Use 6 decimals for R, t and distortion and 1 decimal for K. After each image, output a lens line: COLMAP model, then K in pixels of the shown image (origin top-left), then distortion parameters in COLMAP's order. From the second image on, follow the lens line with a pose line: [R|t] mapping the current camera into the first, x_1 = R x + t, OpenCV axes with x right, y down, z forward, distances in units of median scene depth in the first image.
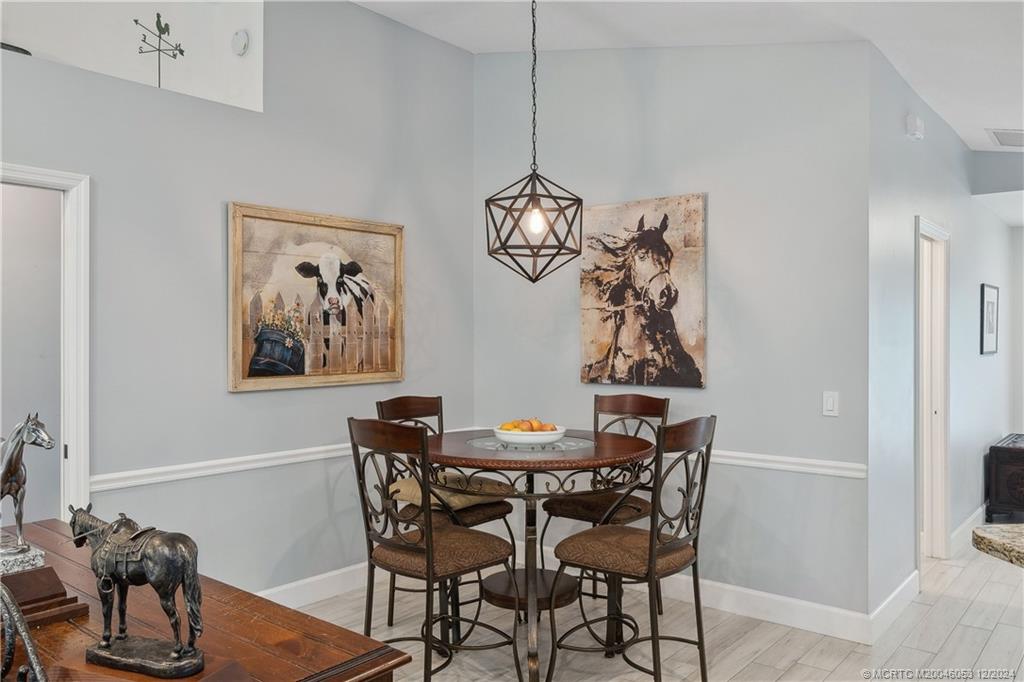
lens RADIAL K [[780.1, 0, 511.4], [0, 780.1, 338.2], [0, 0, 1]] dist [-0.000117, -0.000030]
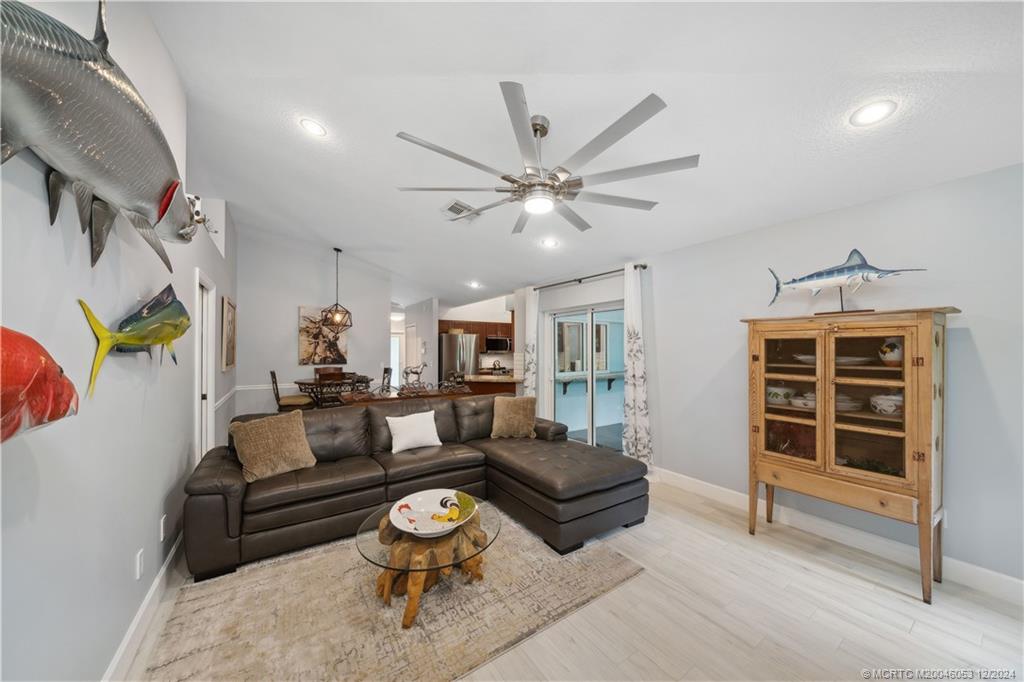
lens RADIAL K [[363.2, 0, 512.1], [0, 363.2, 345.8], [0, 0, 1]] dist [-0.002561, -0.000091]
pose [[0.295967, 0.009457, 0.955151, -1.061856], [0.005165, 0.999921, -0.011501, 0.003929], [-0.955184, 0.008338, 0.295895, -0.206900]]
